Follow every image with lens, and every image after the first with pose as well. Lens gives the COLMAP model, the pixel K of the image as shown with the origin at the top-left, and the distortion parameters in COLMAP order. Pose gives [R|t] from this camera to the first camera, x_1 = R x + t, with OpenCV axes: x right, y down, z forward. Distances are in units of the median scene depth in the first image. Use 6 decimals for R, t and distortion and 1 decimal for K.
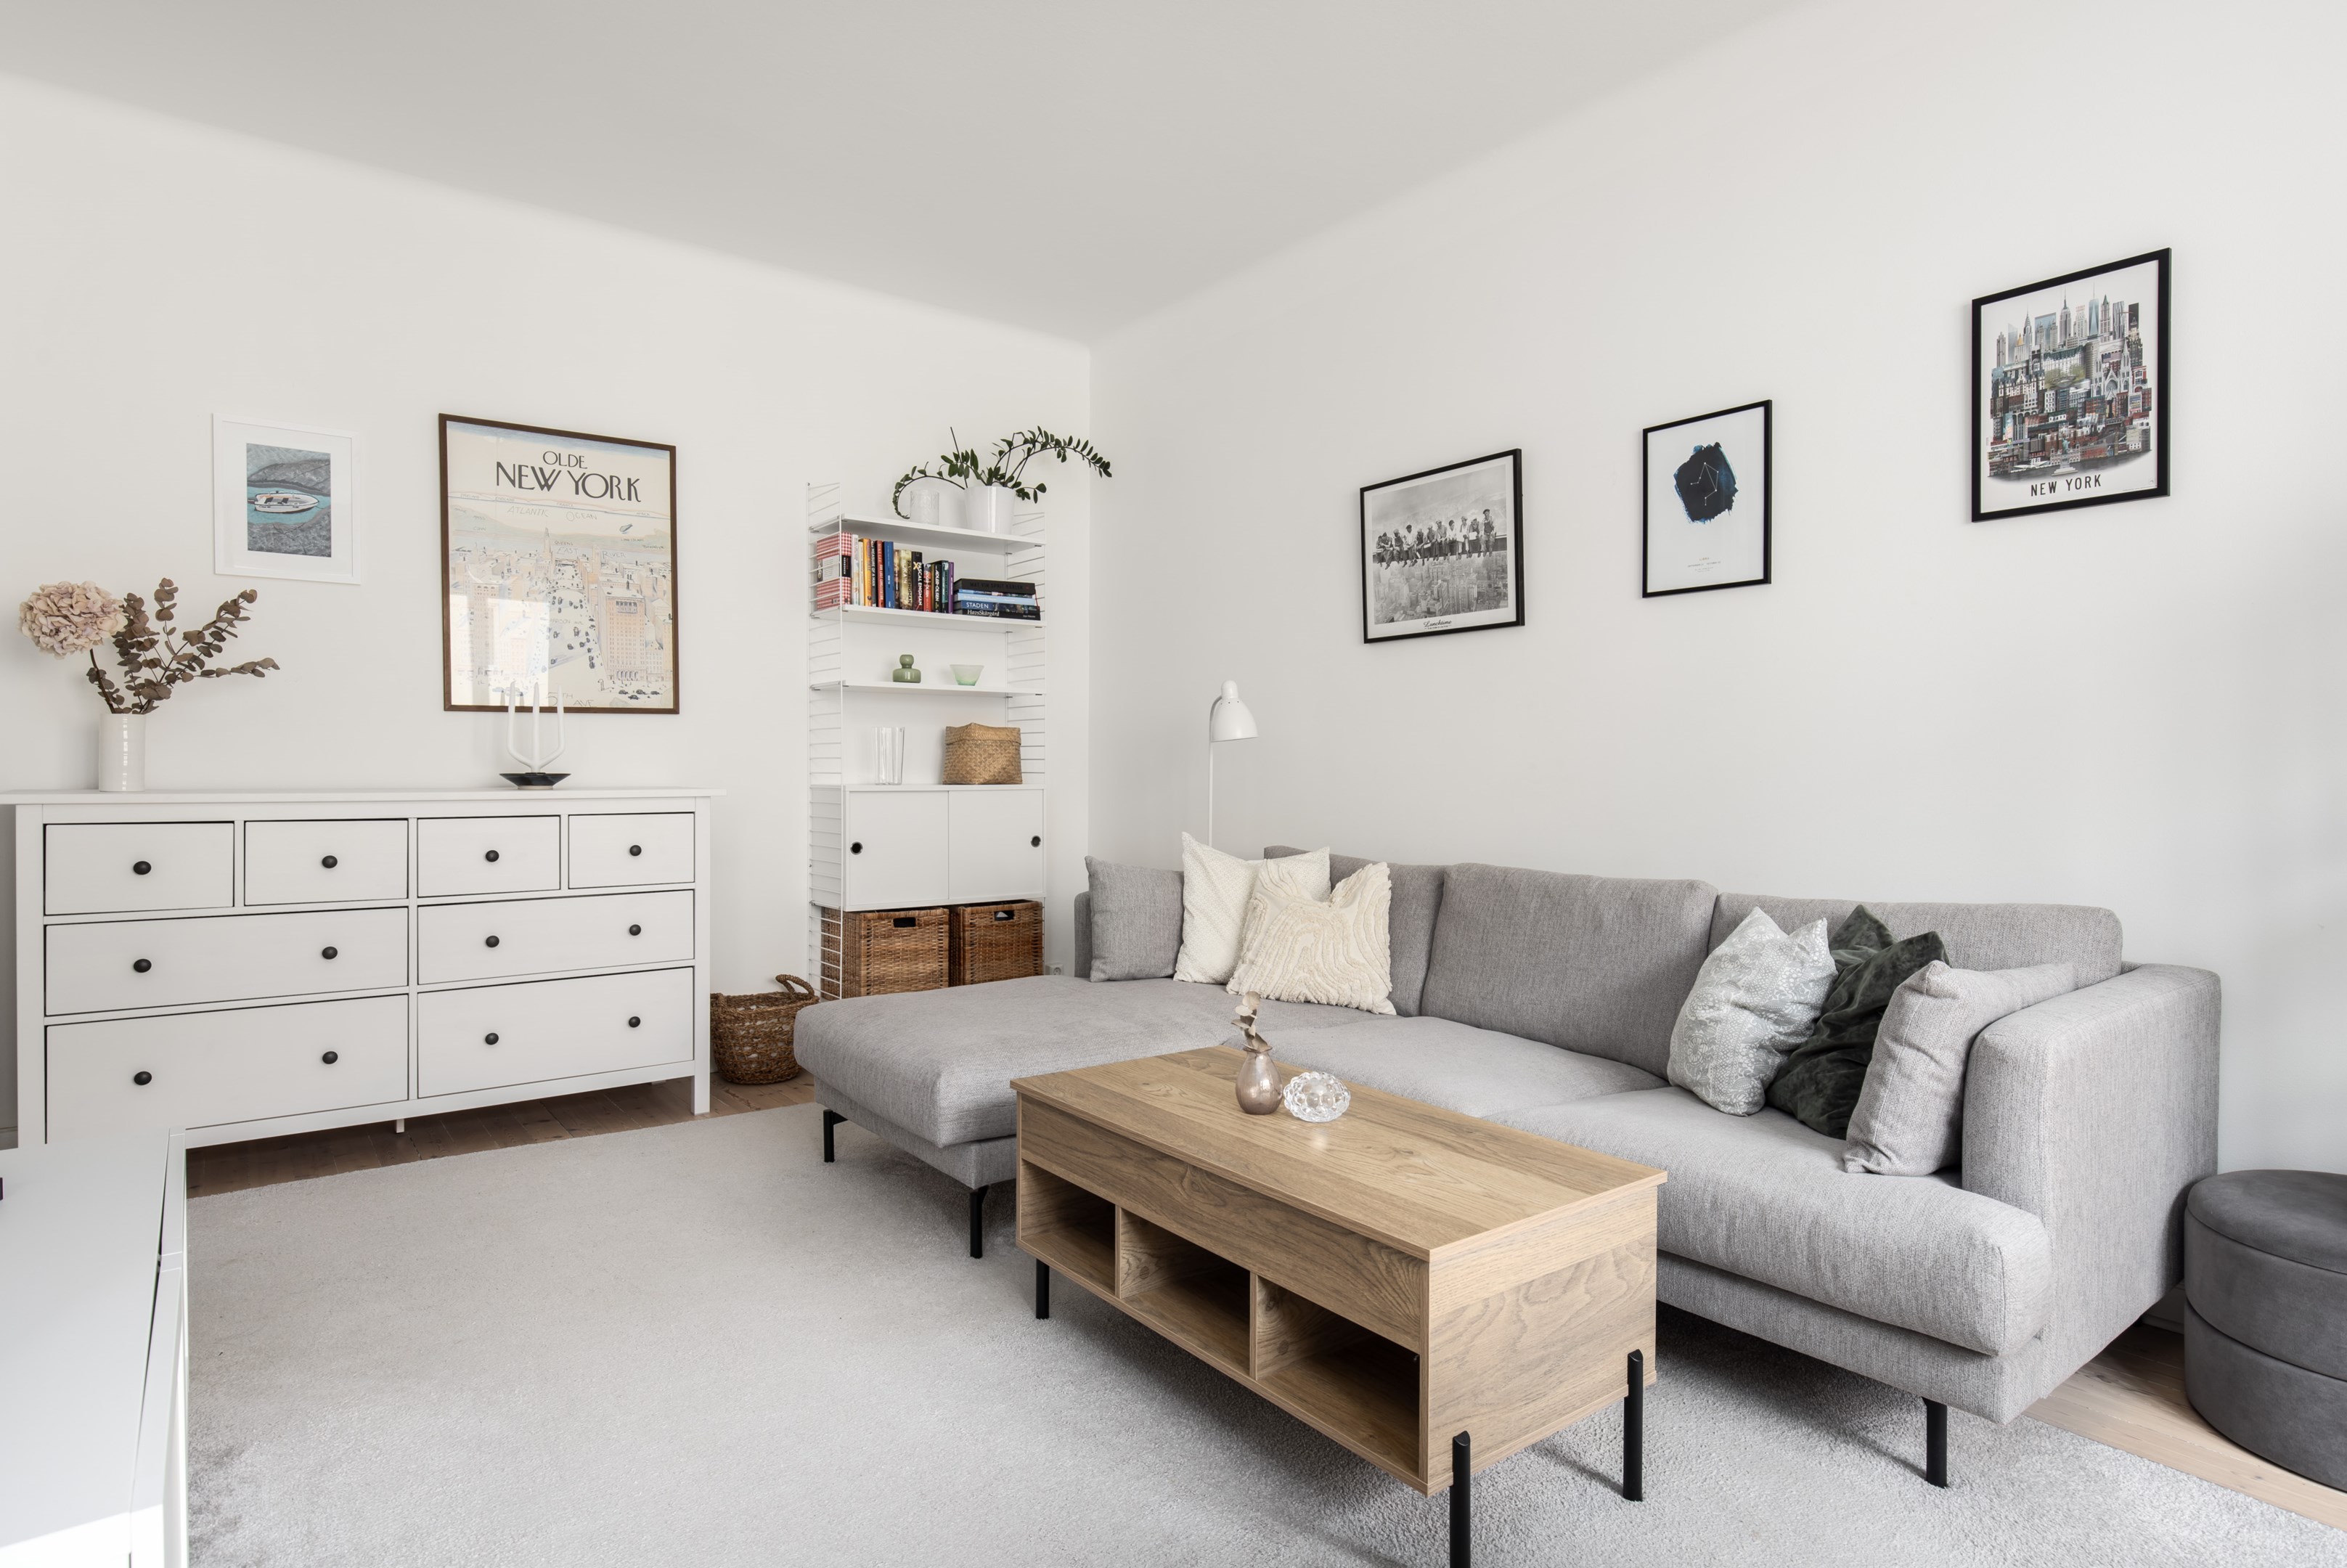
lens RADIAL K [[1247.4, 0, 1169.0], [0, 1247.4, 781.4], [0, 0, 1]] dist [-0.003063, 0.001920]
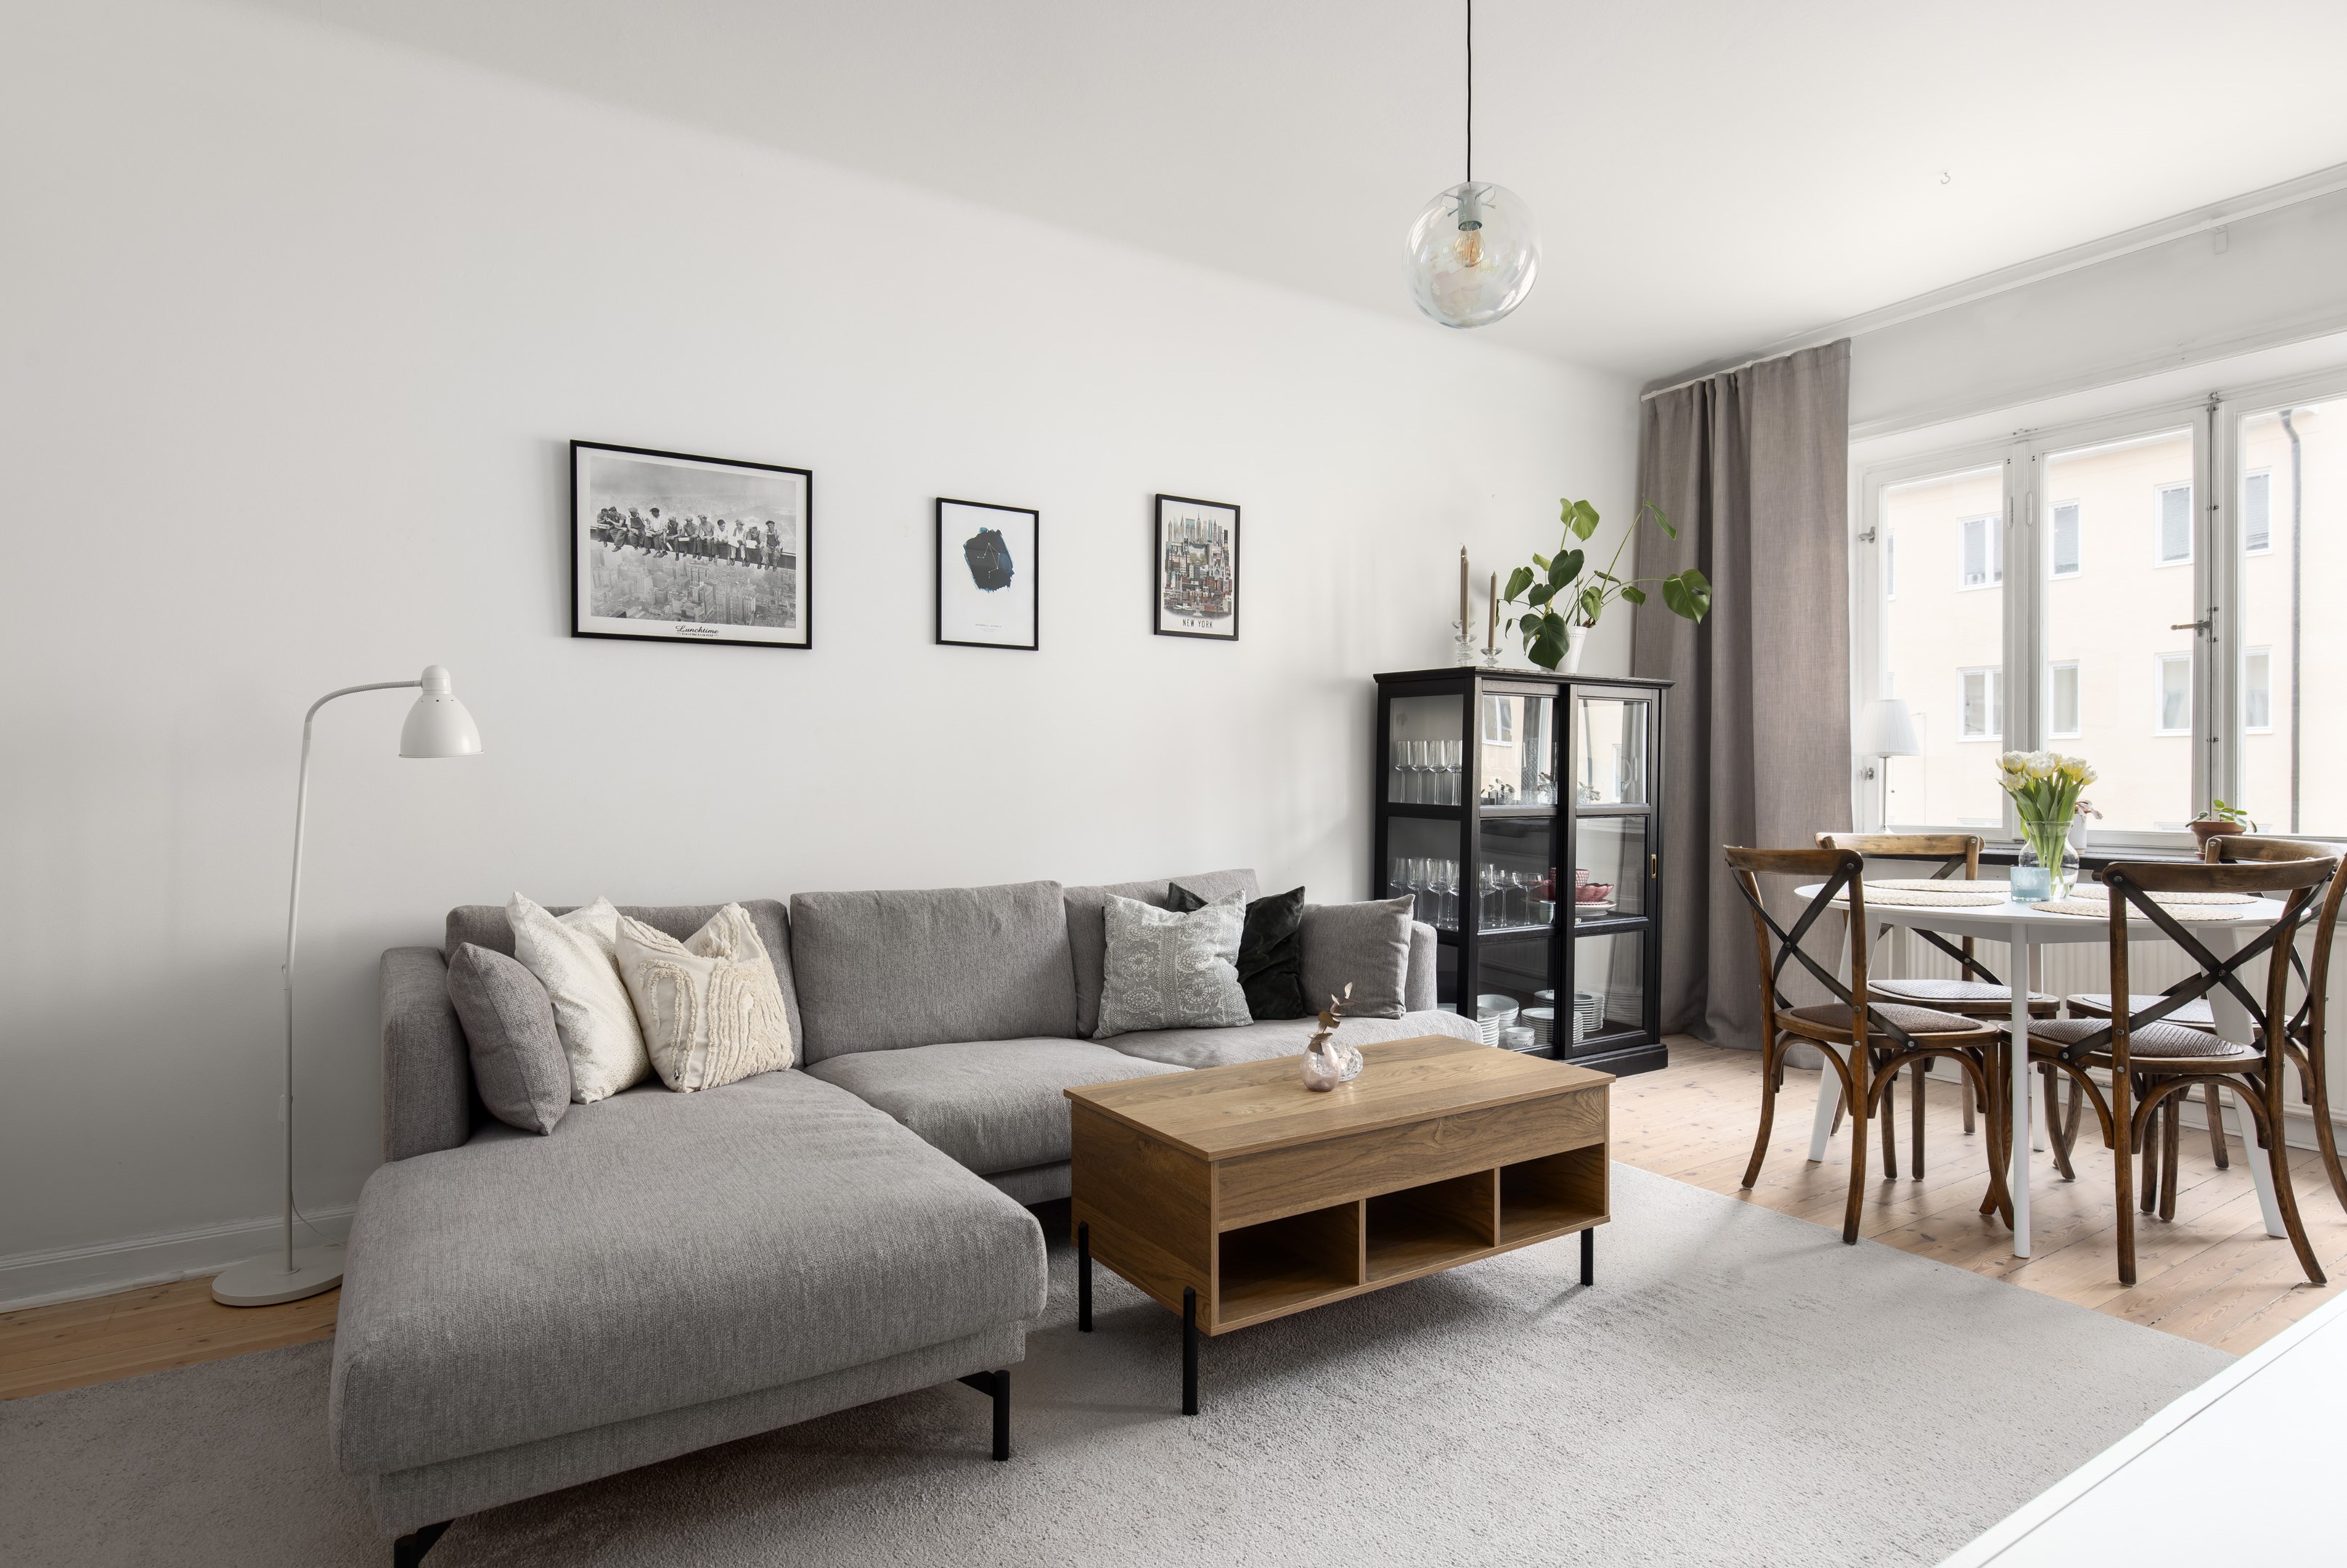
lens RADIAL K [[1235.6, 0, 1141.8], [0, 1235.6, 788.7], [0, 0, 1]] dist [0.003887, -0.004501]
pose [[0.091514, -0.005099, 0.995791, -0.952665], [0.013266, 0.999904, 0.003901, -0.020602], [-0.995715, 0.012853, 0.091573, 0.918285]]
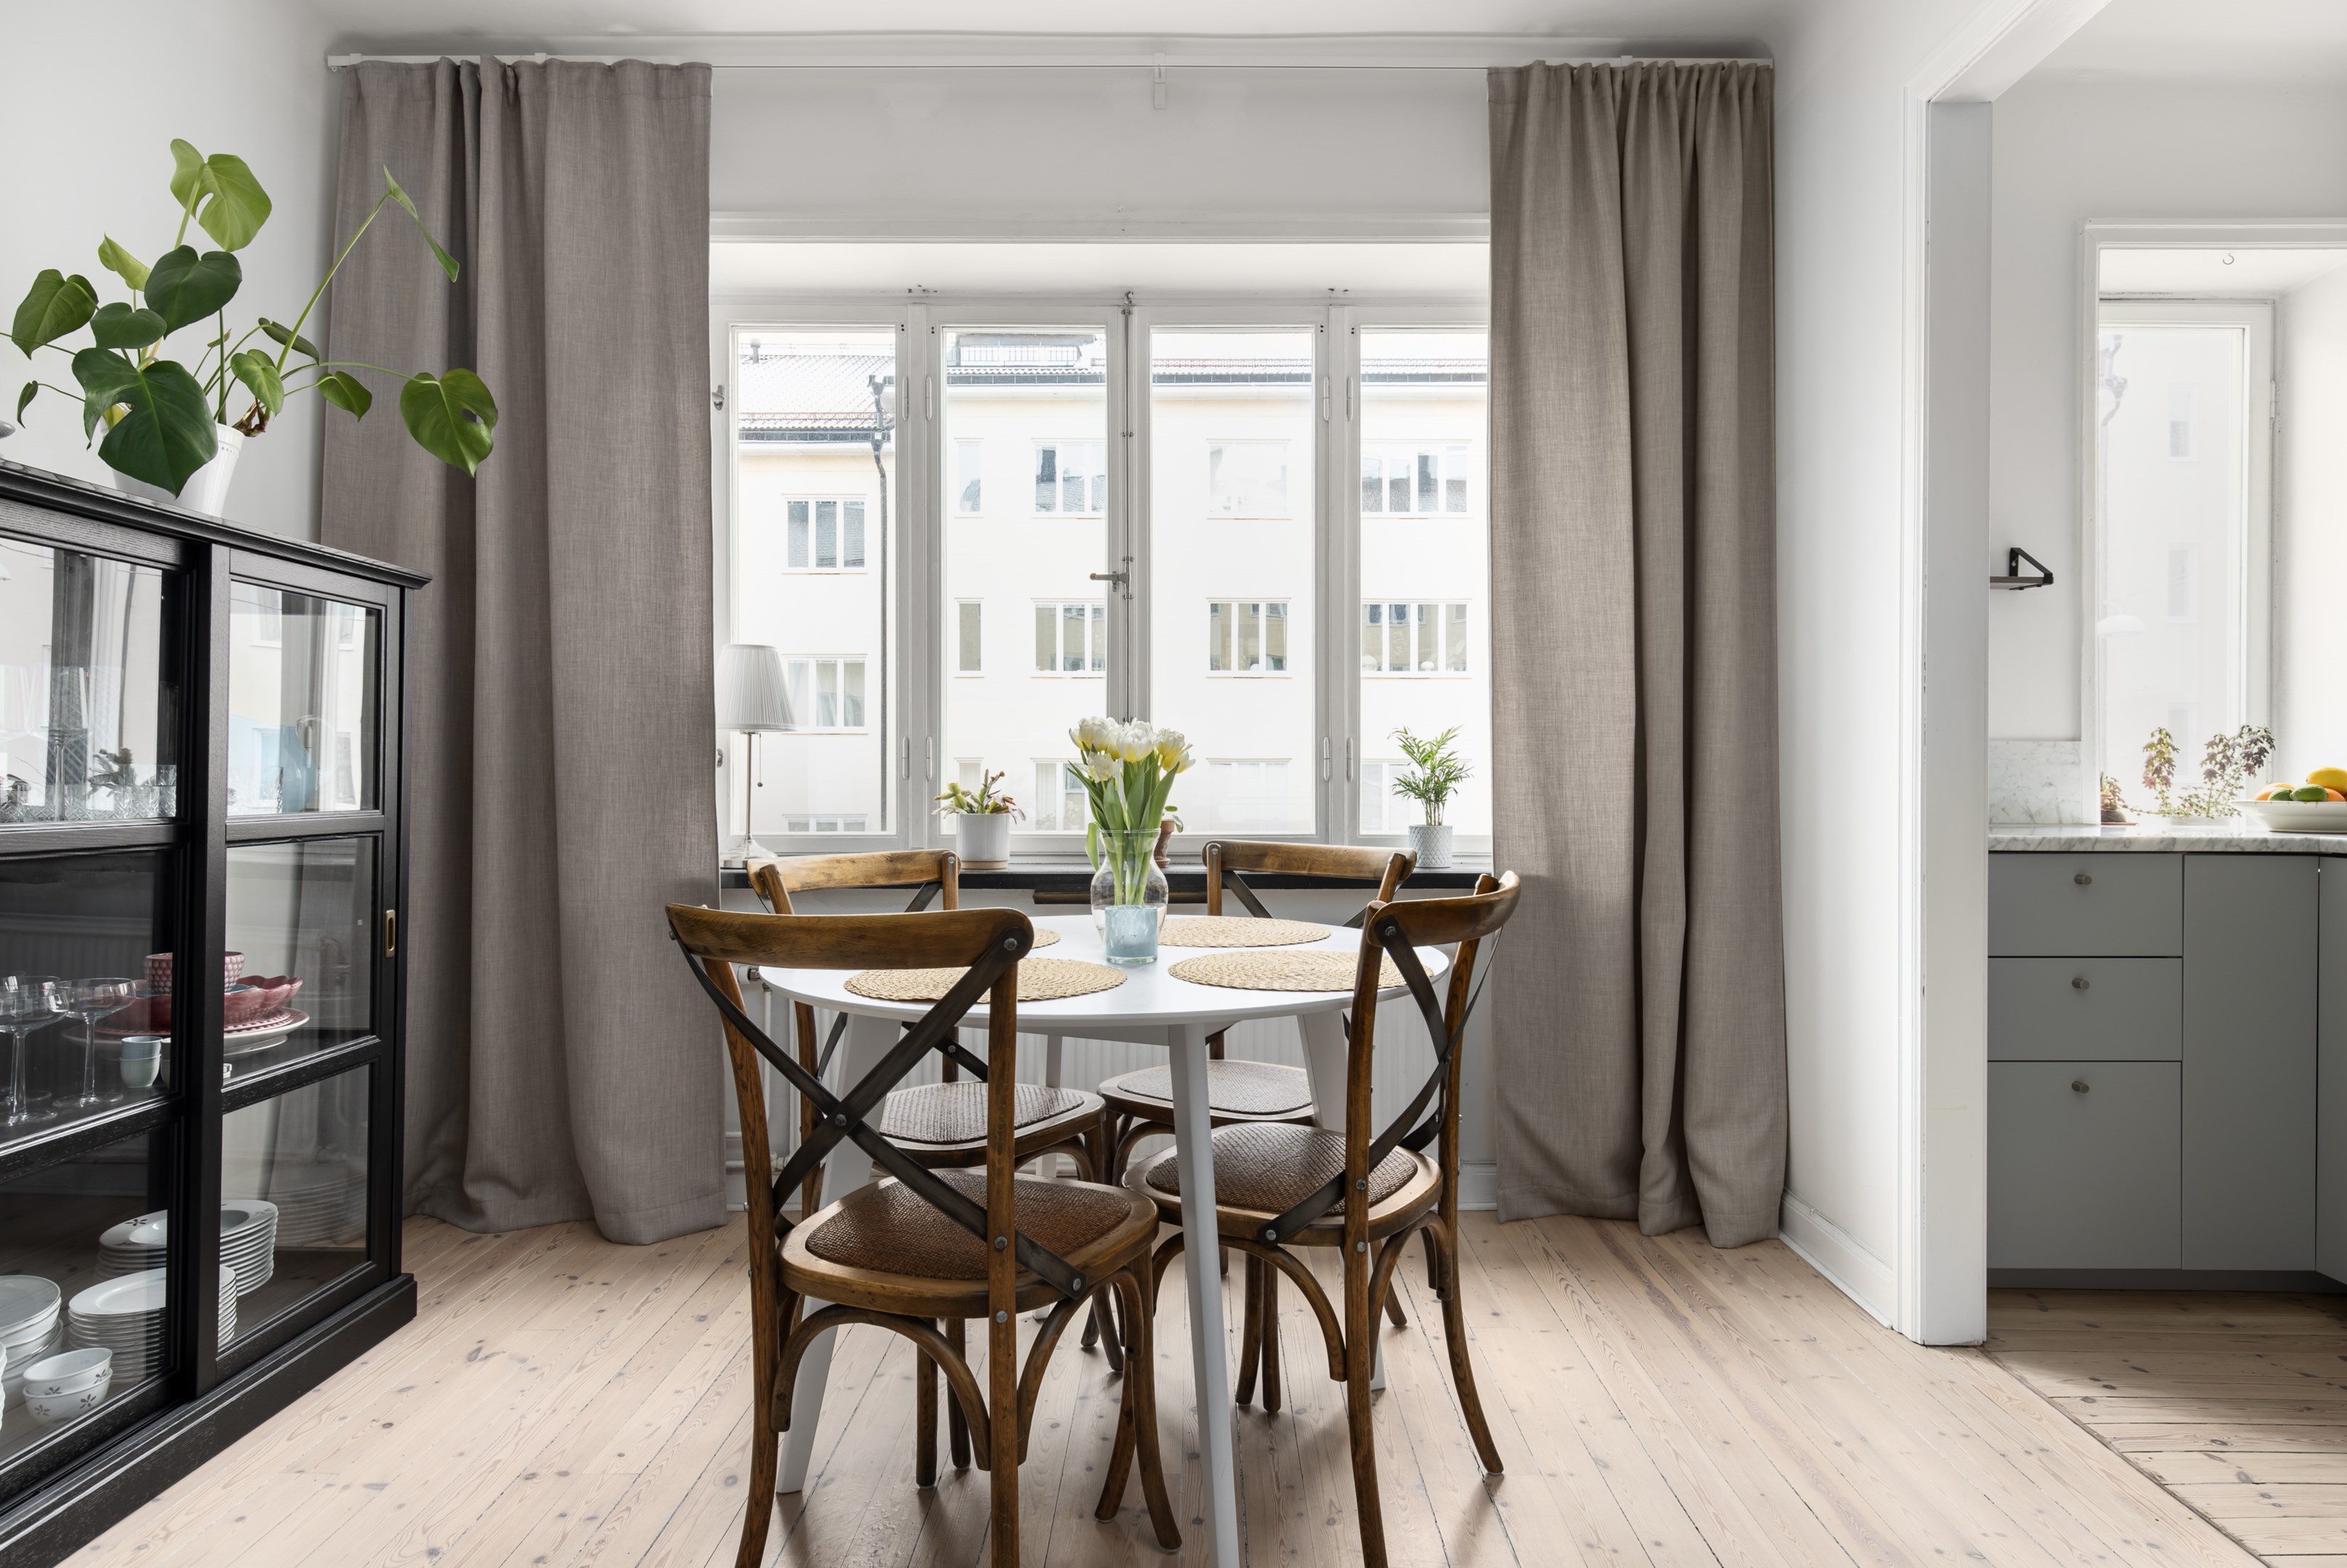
lens RADIAL K [[1355.1, 0, 1190.9], [0, 1355.1, 782.0], [0, 0, 1]] dist [0.002065, 0.005820]
pose [[-0.796565, -0.002482, 0.604548, -0.154311], [0.006433, 0.999900, 0.012582, -0.011196], [-0.604519, 0.013911, -0.796470, 0.780922]]
